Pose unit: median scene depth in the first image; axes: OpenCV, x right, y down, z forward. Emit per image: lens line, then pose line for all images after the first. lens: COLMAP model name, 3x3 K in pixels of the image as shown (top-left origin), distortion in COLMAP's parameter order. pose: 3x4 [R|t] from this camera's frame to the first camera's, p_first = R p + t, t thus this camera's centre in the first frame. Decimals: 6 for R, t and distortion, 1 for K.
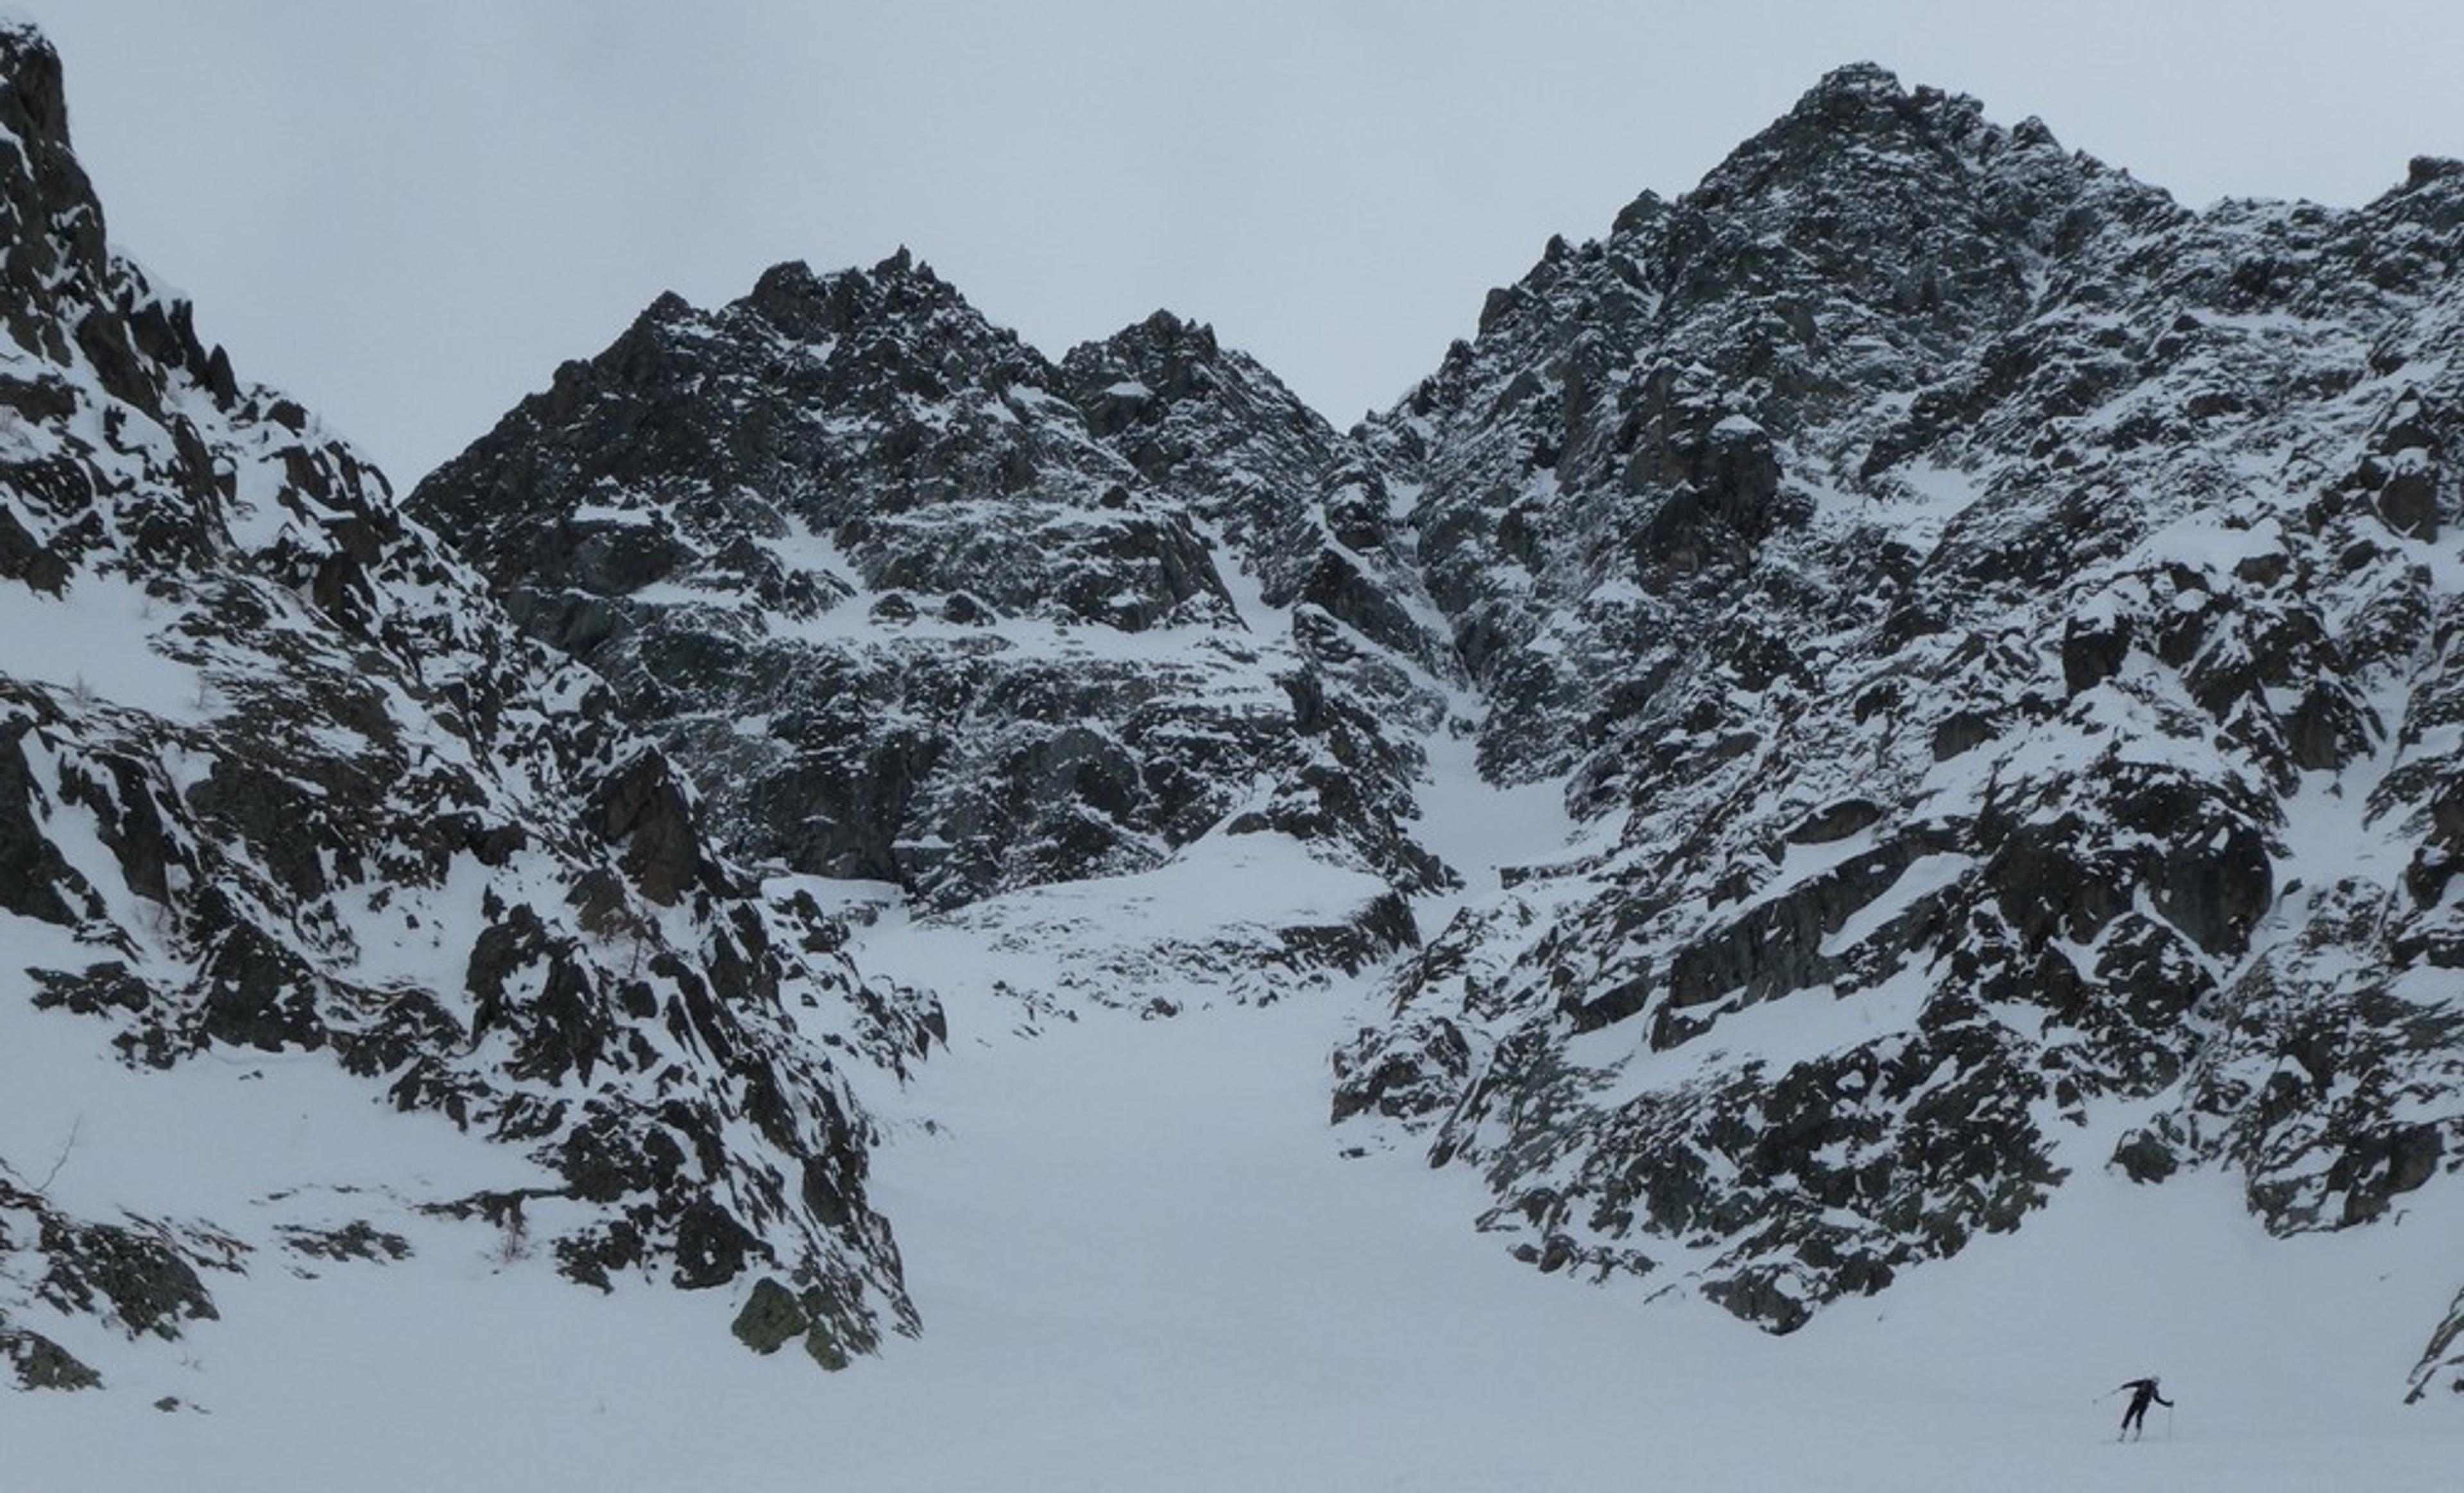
lens RADIAL K [[5782.9, 0, 1232.0], [0, 5782.9, 746.5], [0, 0, 1]] dist [0.519671, -6.178882]
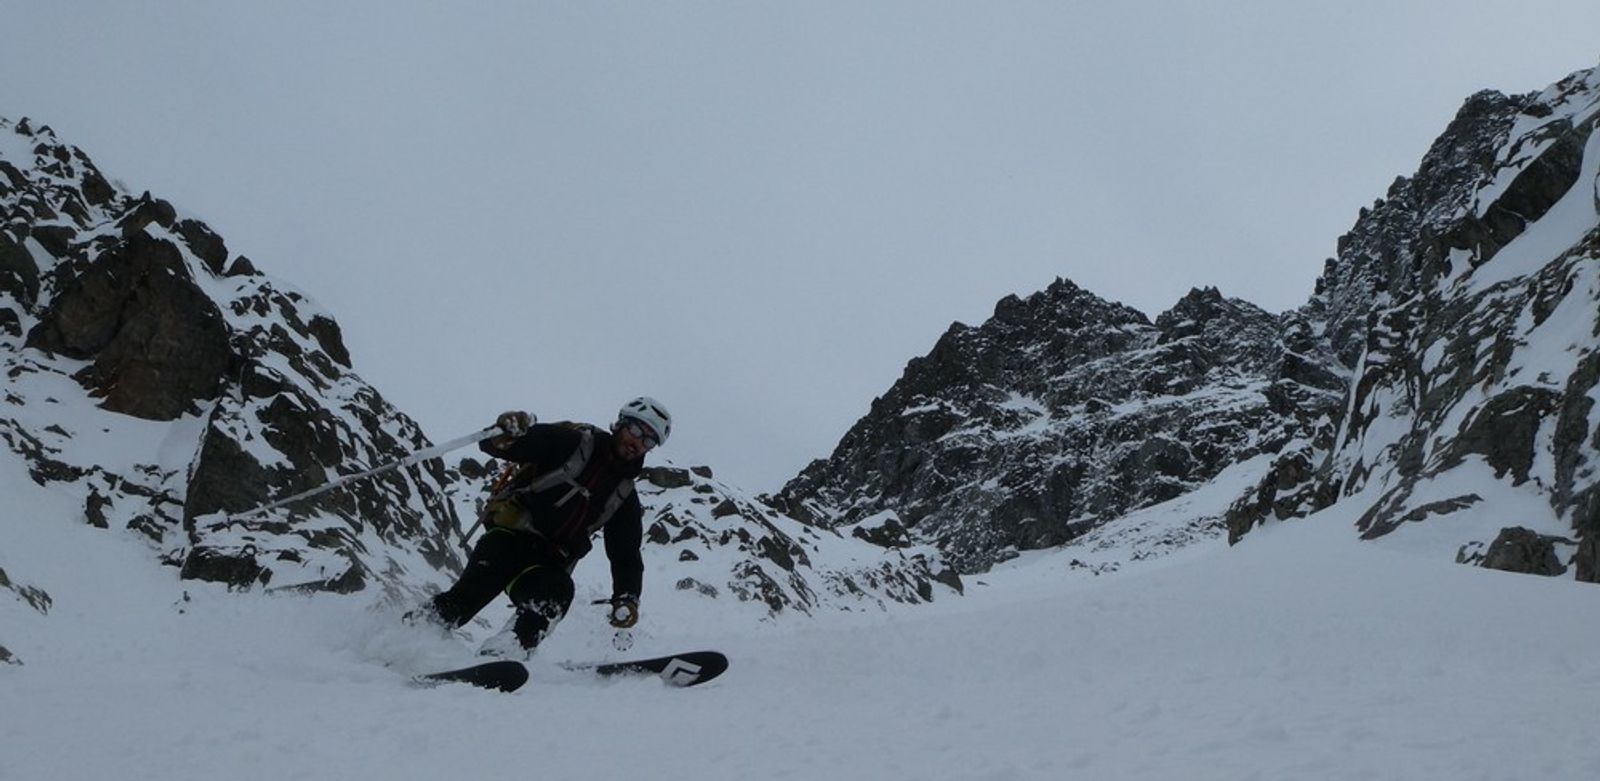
lens RADIAL K [[1844.2, 0, 830.1], [0, 1844.2, 396.1], [0, 0, 1]] dist [-0.014863, -0.024106]
pose [[0.936961, -0.257898, -0.235781, 0.017394], [0.231451, 0.963549, -0.134179, 0.035540], [0.261791, 0.071148, 0.962498, 0.378277]]
